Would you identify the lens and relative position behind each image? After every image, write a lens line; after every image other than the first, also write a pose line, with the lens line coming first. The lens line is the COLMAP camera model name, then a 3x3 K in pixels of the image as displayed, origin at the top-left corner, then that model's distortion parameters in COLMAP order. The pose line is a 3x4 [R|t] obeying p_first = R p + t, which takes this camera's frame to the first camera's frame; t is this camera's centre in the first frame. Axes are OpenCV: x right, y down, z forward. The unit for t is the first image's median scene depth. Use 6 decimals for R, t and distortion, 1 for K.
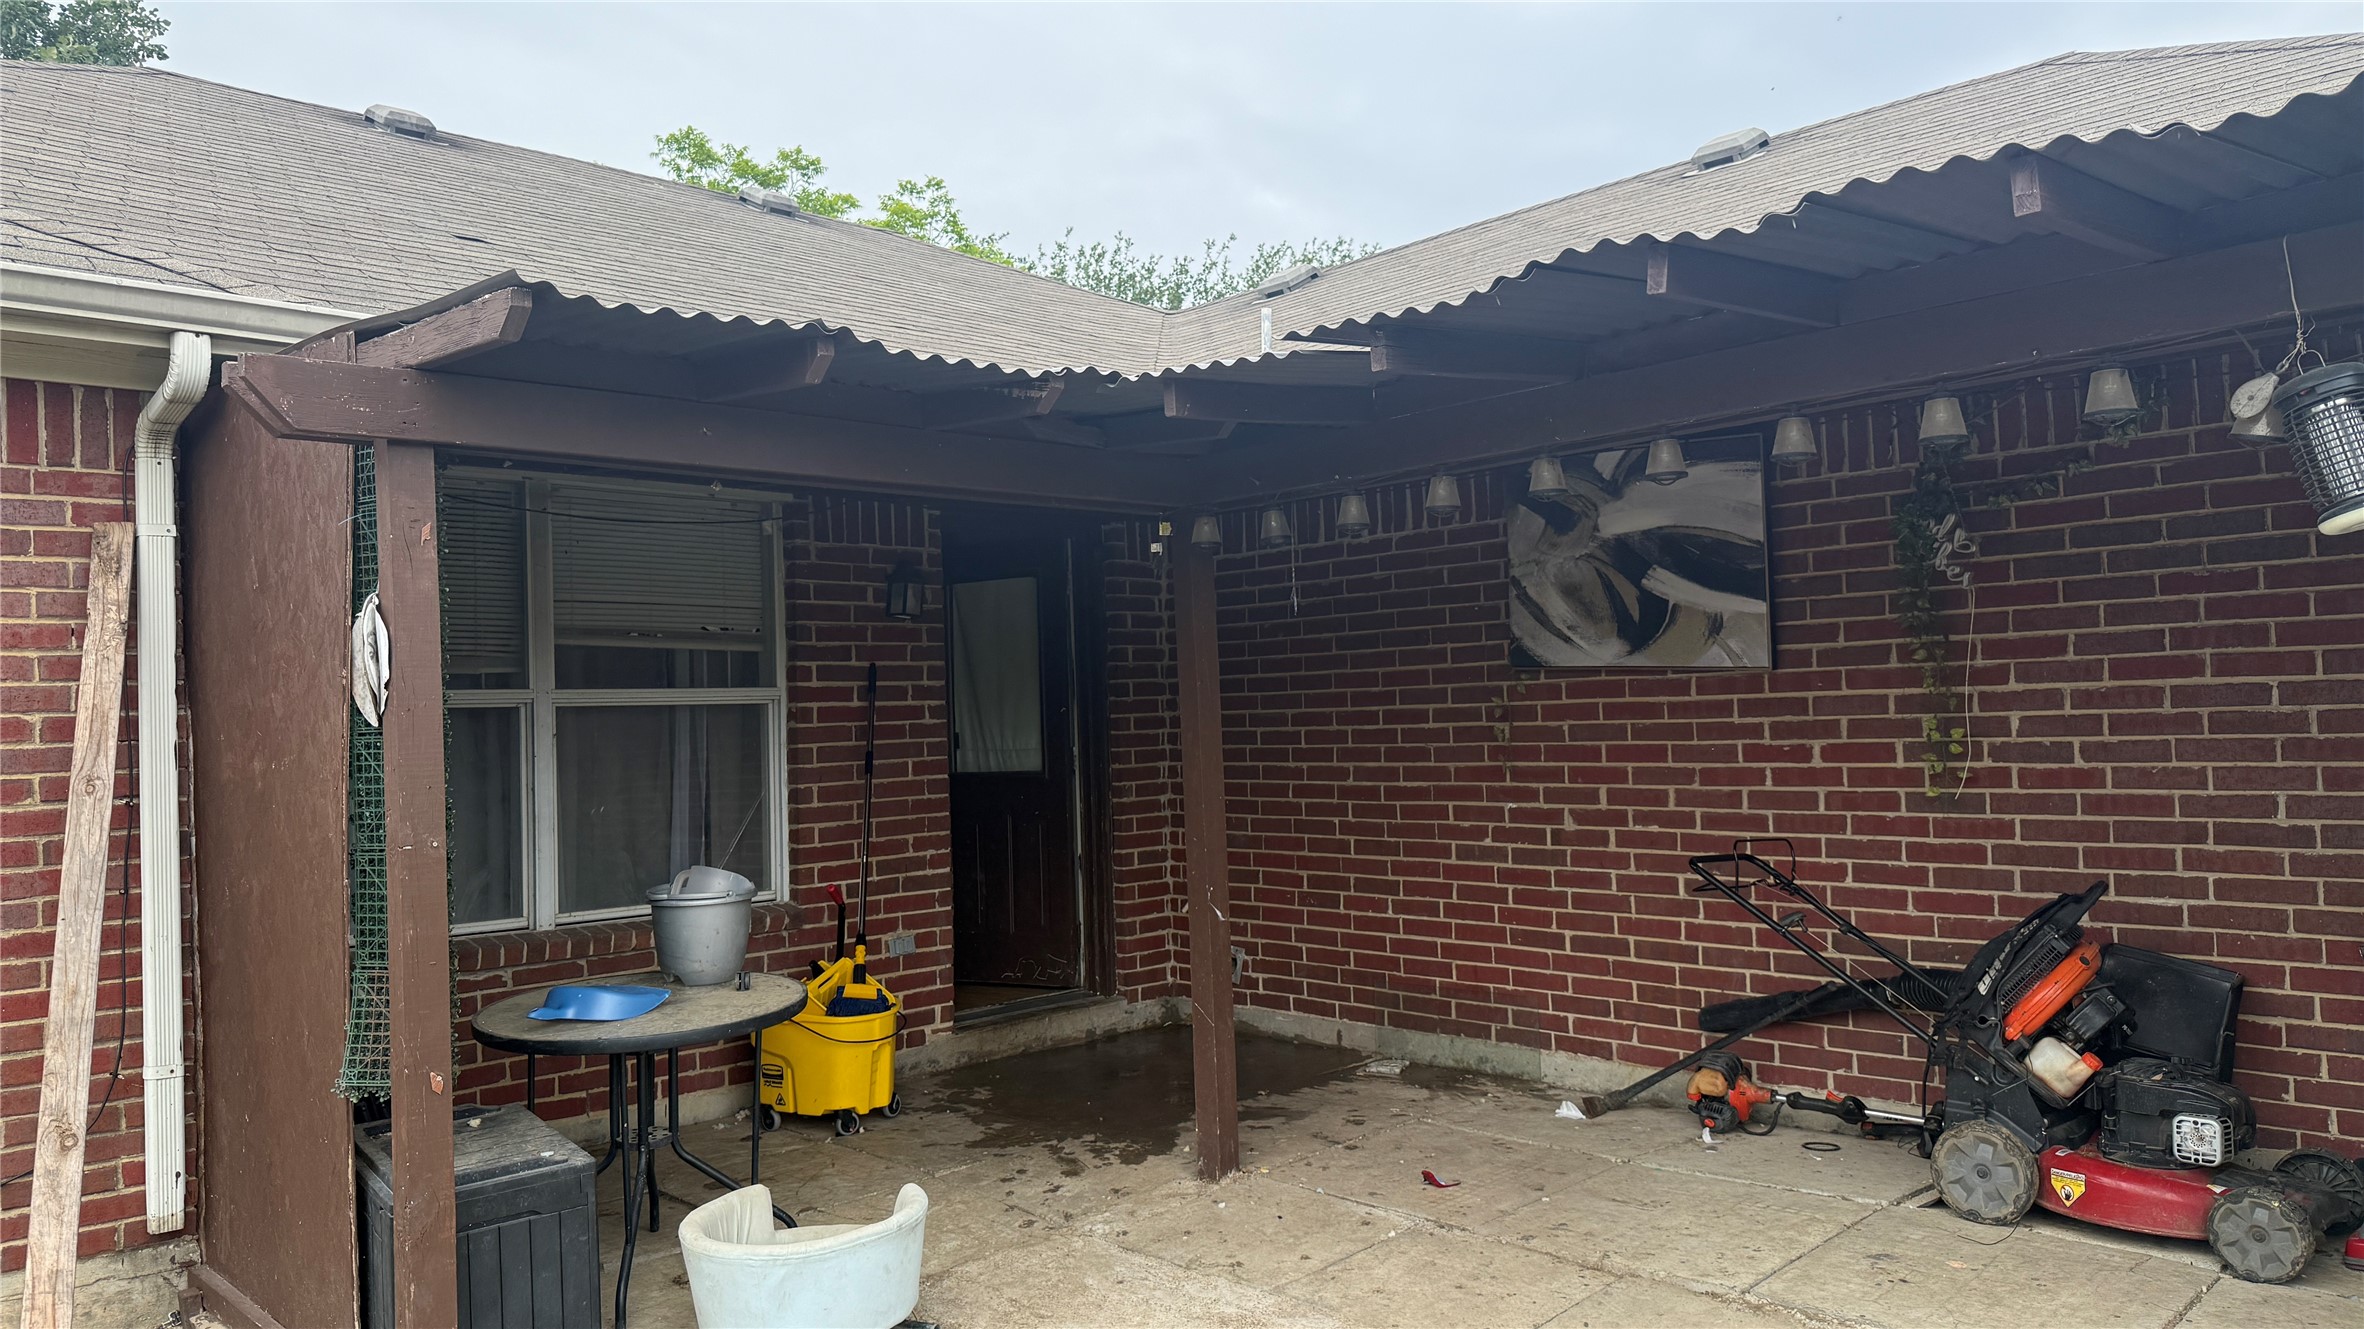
lens RADIAL K [[1665.4, 0, 1167.1], [0, 1665.4, 659.7], [0, 0, 1]] dist [0.095081, -0.137176]
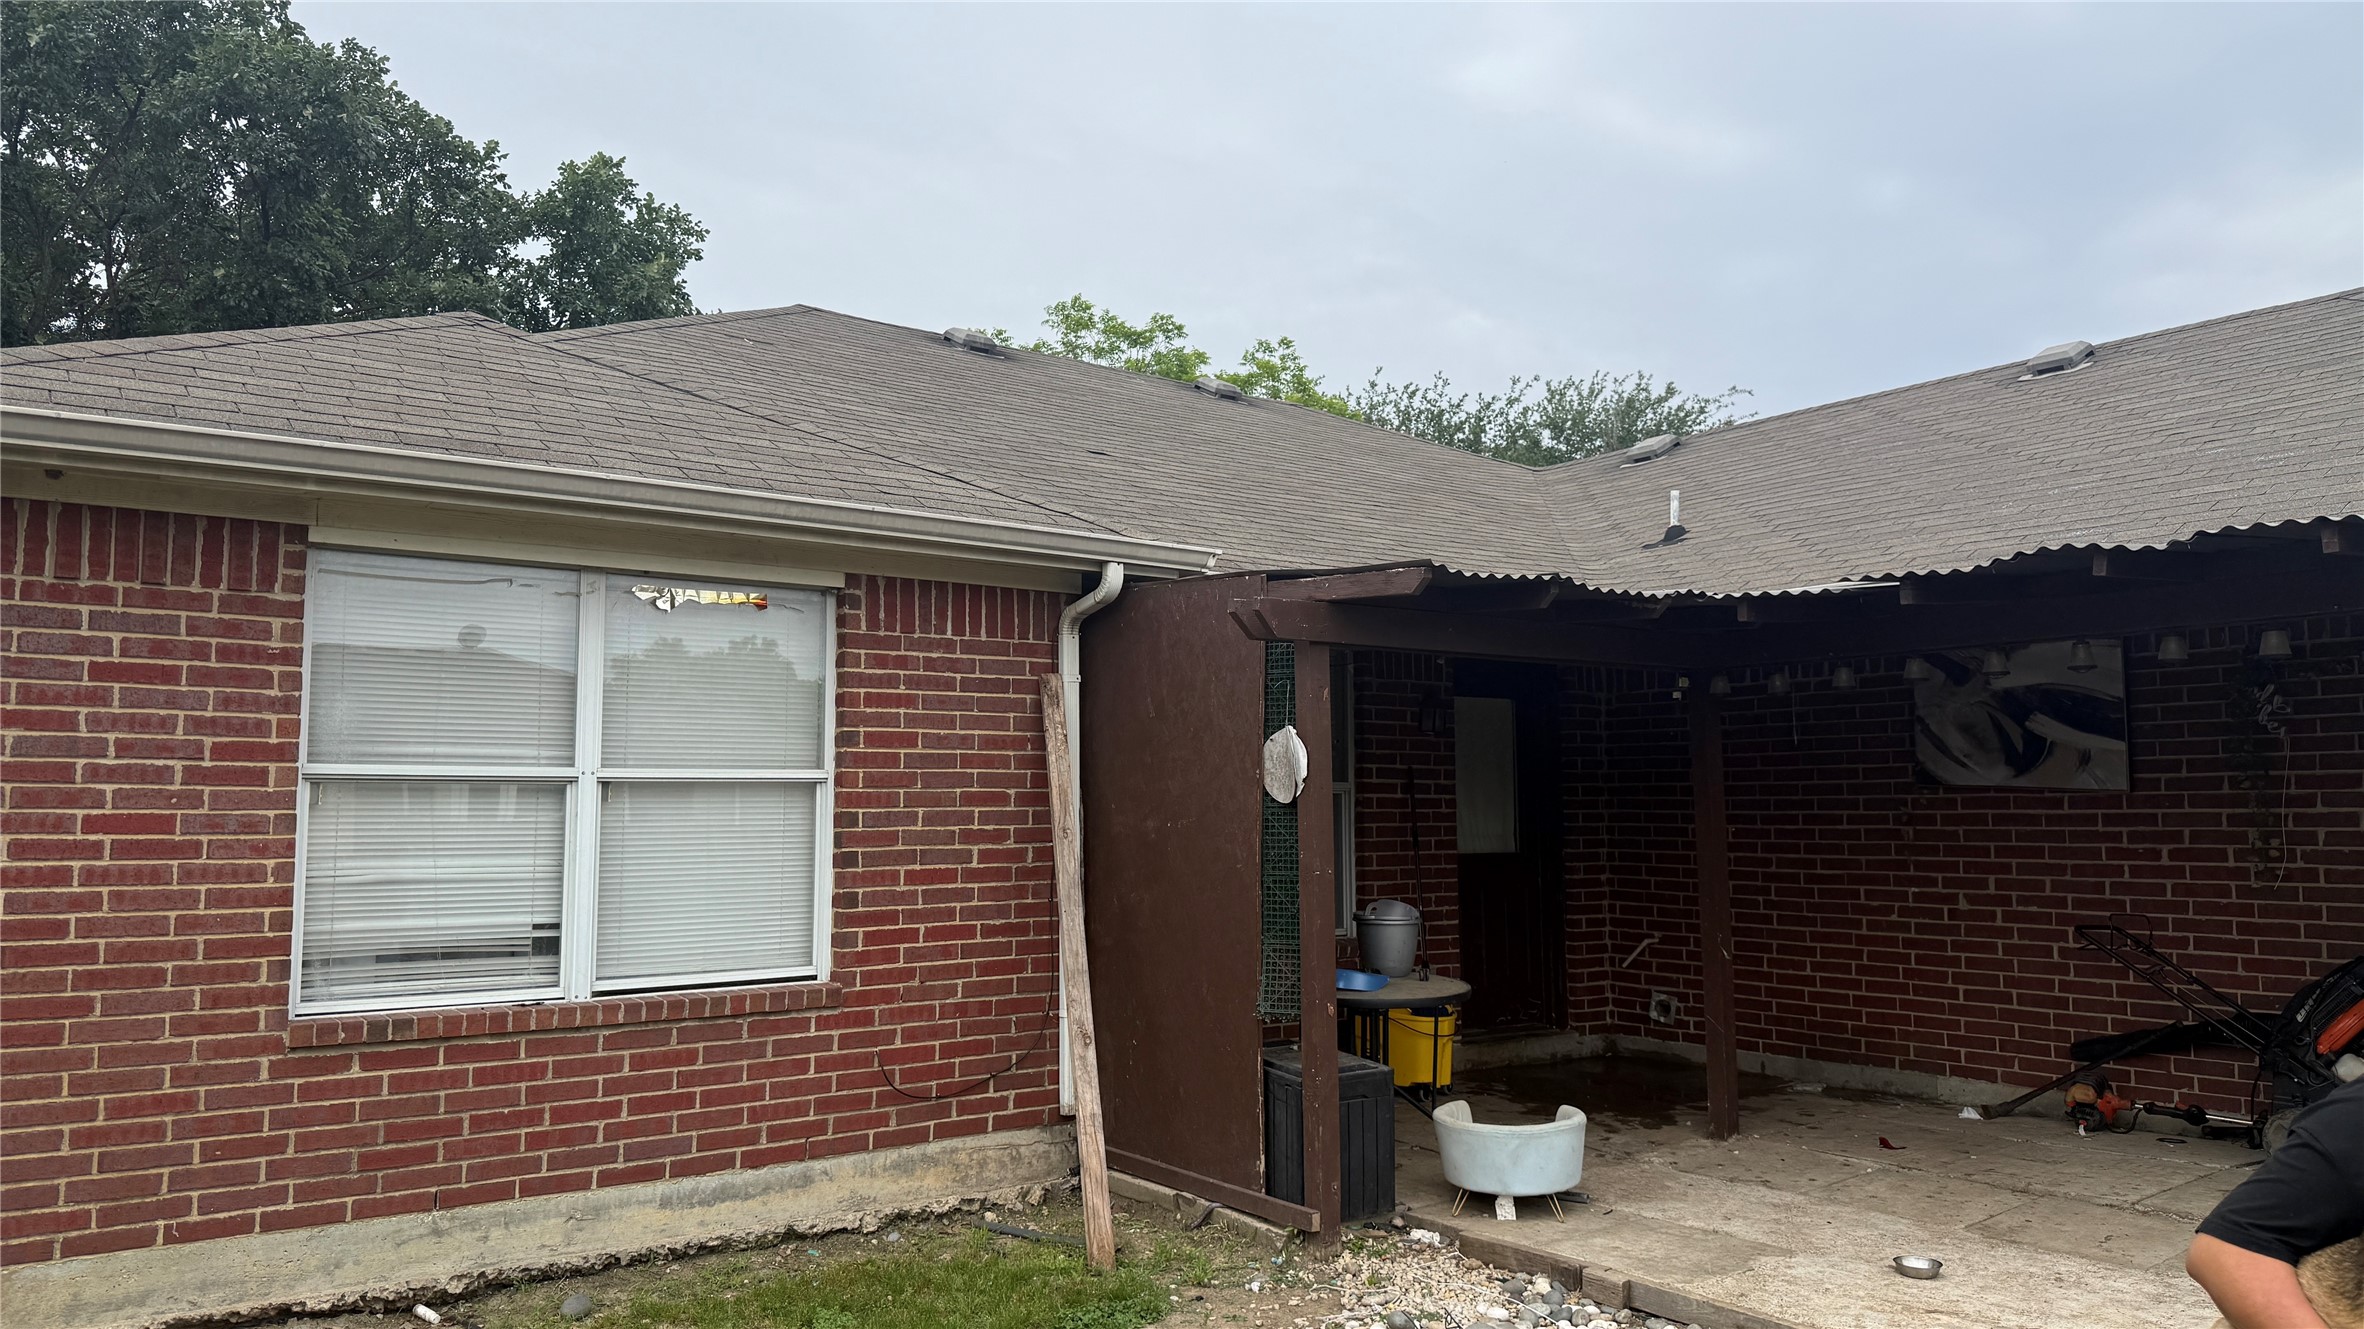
lens RADIAL K [[1665.4, 0, 1163.1], [0, 1665.4, 659.8], [0, 0, 1]] dist [0.095081, -0.137176]
pose [[0.990951, 0.017042, -0.133139, -0.212248], [-0.024597, 0.998166, -0.055309, -0.005353], [0.131952, 0.058083, 0.989553, -0.417431]]
